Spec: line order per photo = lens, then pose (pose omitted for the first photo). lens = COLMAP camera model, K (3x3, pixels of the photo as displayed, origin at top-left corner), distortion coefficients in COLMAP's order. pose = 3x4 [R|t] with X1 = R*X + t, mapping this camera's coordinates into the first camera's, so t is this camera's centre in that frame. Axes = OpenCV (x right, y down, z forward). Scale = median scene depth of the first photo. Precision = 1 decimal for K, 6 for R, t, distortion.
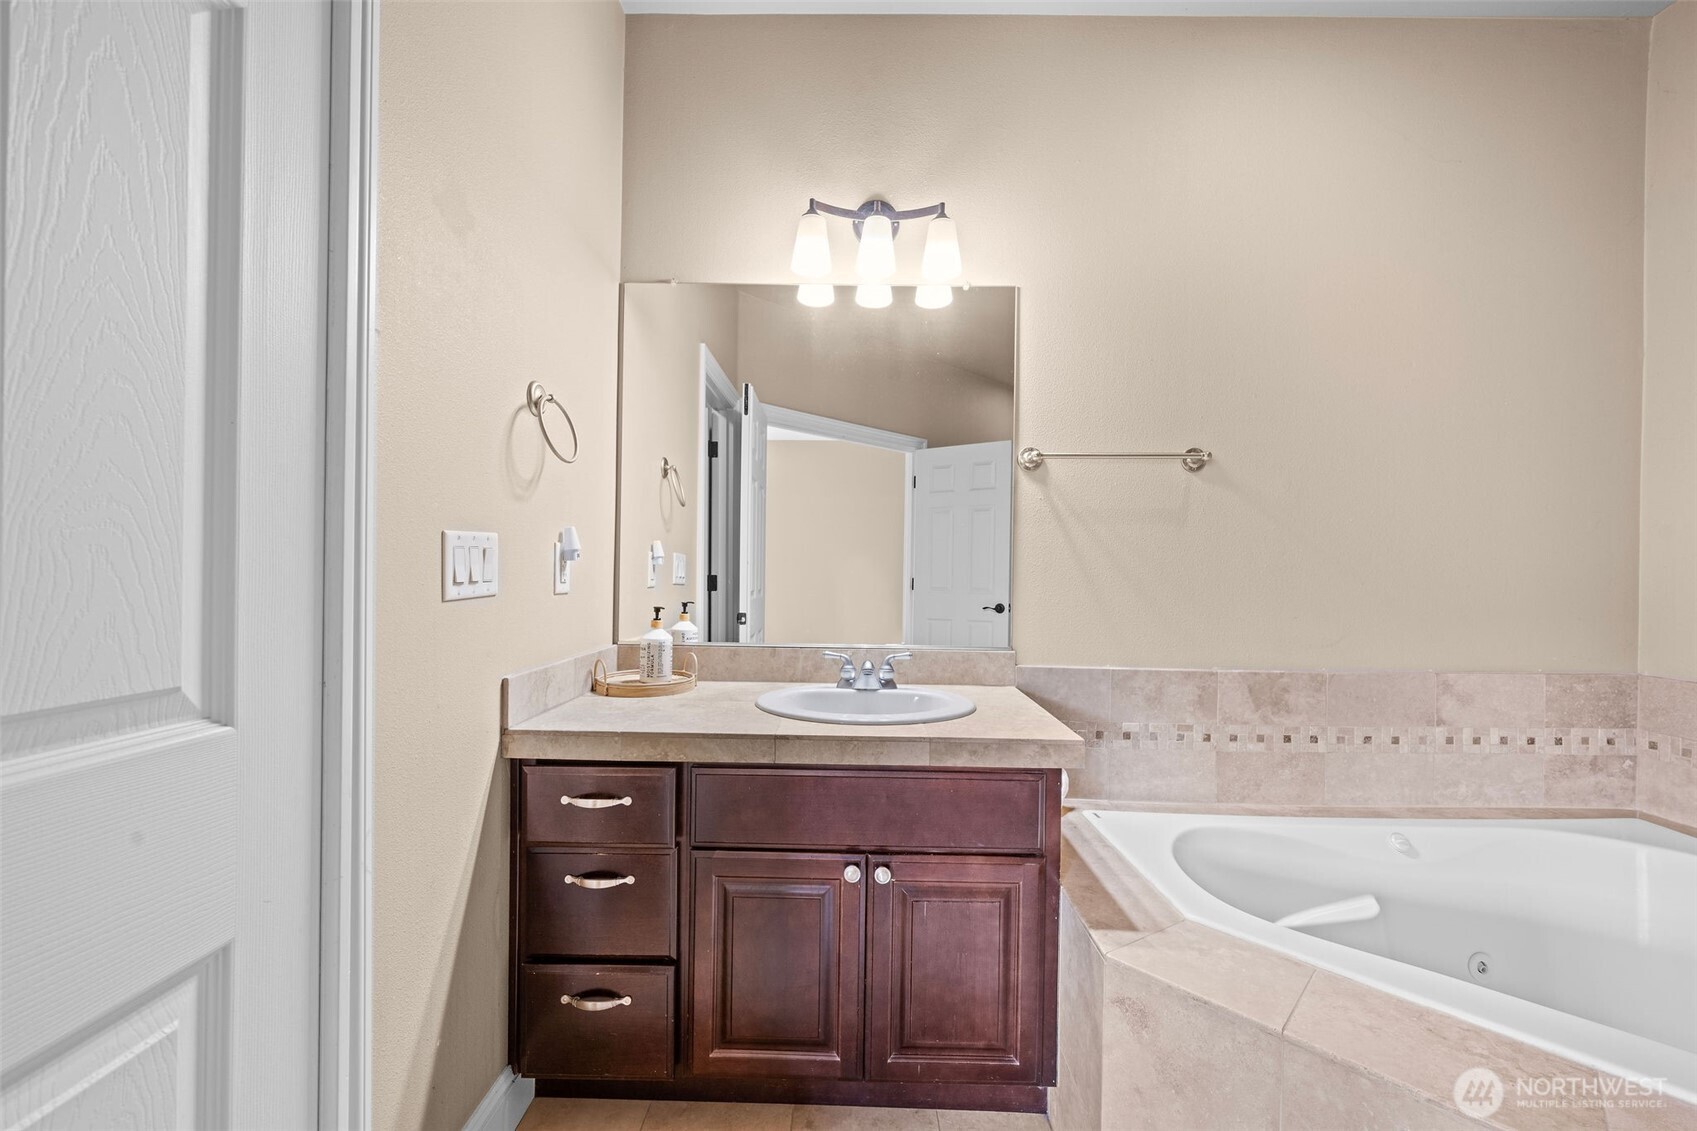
lens RADIAL K [[676.7, 0, 845.6], [0, 676.7, 569.0], [0, 0, 1]] dist [0.001283, 0.000081]
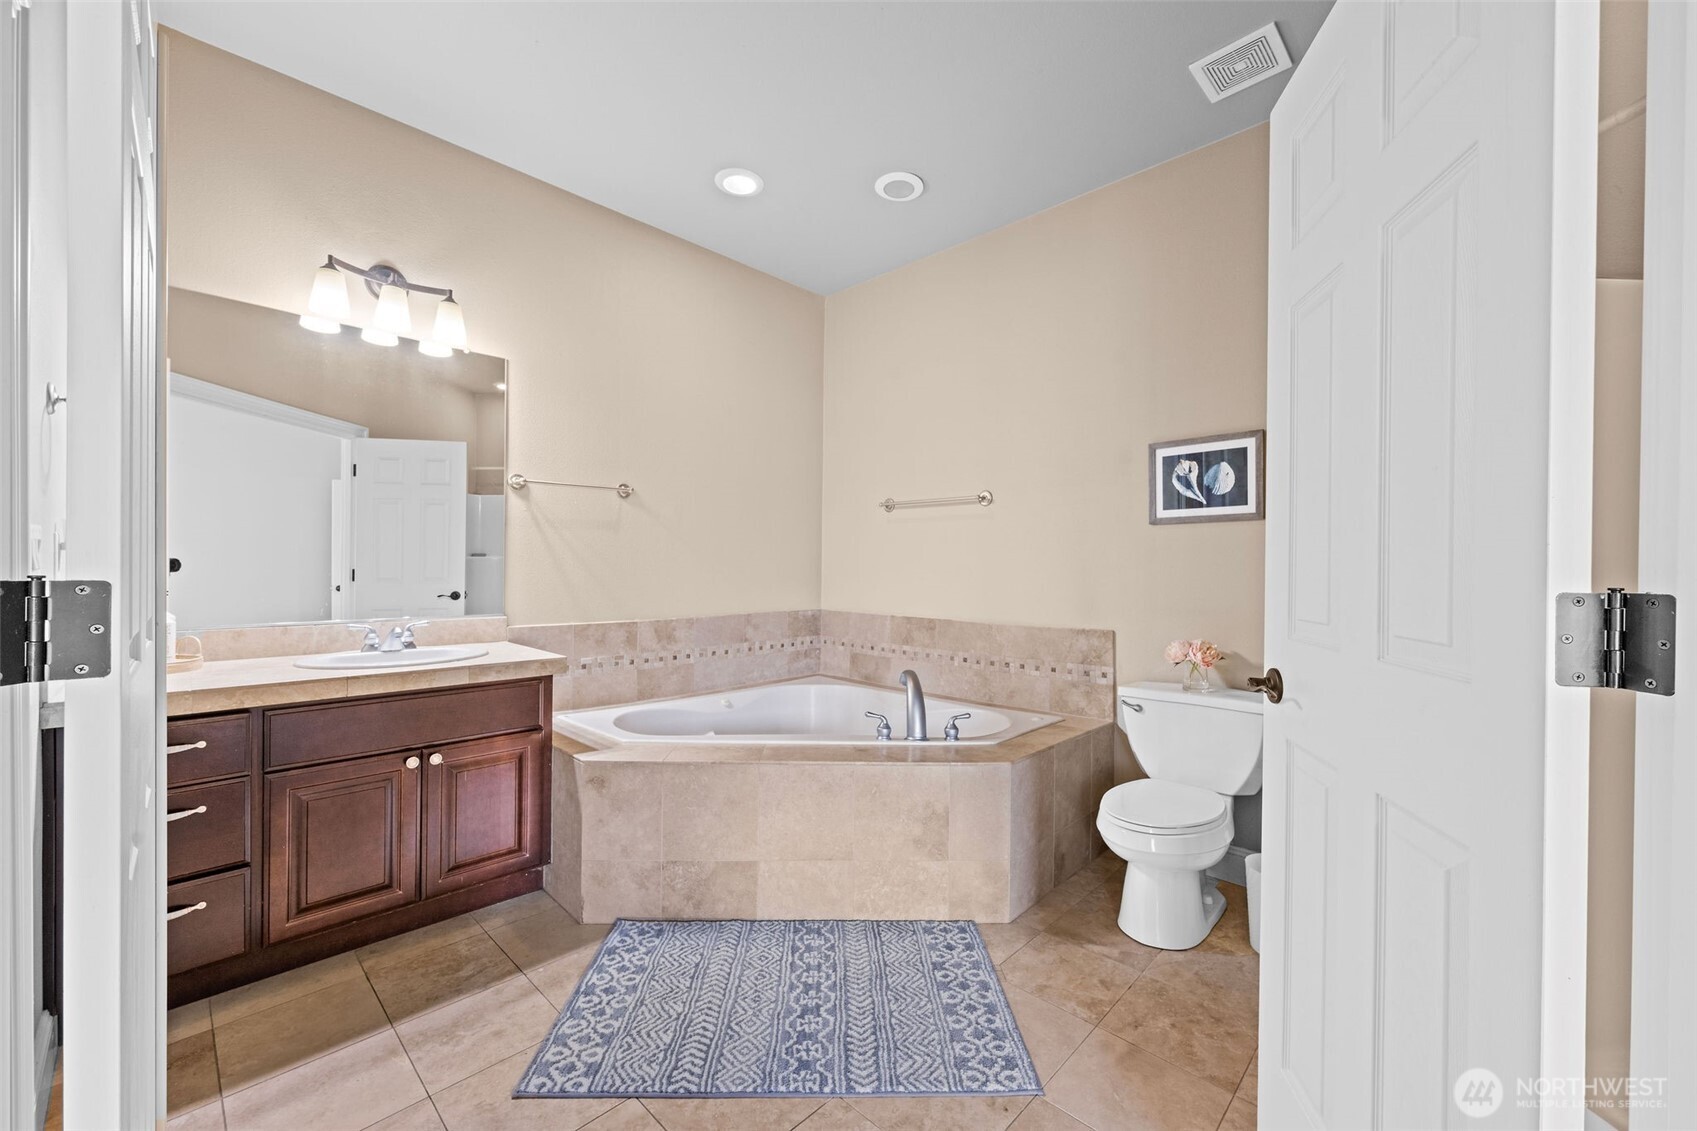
lens RADIAL K [[676.7, 0, 845.6], [0, 676.7, 569.0], [0, 0, 1]] dist [0.001283, 0.000081]
pose [[0.699341, -0.010122, 0.714717, -0.275381], [0.000737, 0.999909, 0.013441, 0.002804], [-0.714788, -0.008873, 0.699285, -0.518040]]
